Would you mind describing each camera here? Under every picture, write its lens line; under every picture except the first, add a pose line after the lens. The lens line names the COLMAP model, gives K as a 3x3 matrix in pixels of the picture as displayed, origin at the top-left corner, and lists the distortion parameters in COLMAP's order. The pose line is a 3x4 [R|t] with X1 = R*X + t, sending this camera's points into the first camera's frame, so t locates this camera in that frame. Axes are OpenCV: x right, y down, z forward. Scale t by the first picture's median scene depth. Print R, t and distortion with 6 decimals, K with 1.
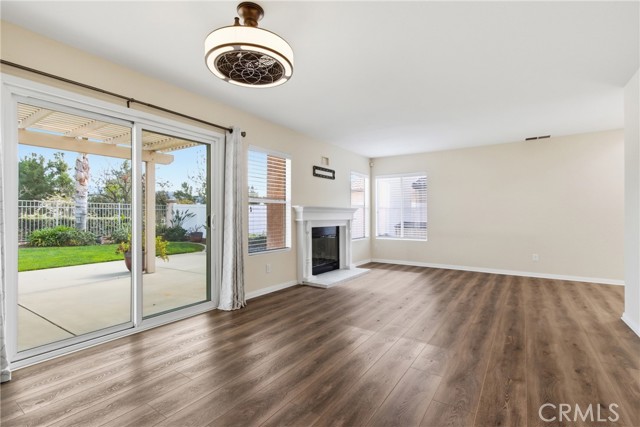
lens RADIAL K [[293.3, 0, 321.5], [0, 293.3, 214.1], [0, 0, 1]] dist [0.003055, 0.000376]
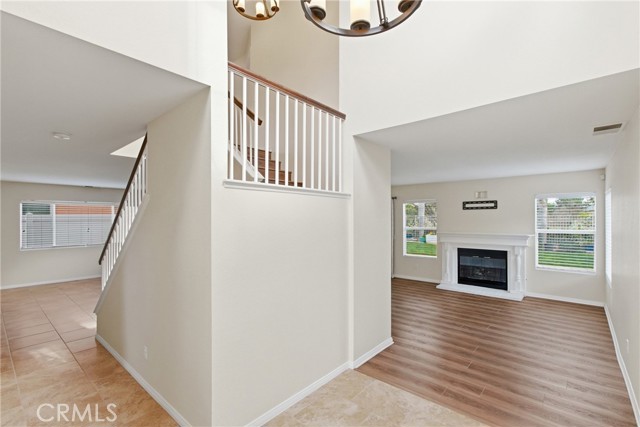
lens RADIAL K [[293.3, 0, 321.5], [0, 293.3, 214.1], [0, 0, 1]] dist [0.003055, 0.000376]
pose [[-0.126004, -0.011878, -0.991959, 1.335374], [0.006190, 0.999899, -0.012760, -0.092778], [0.992010, -0.007748, -0.125918, 0.509939]]
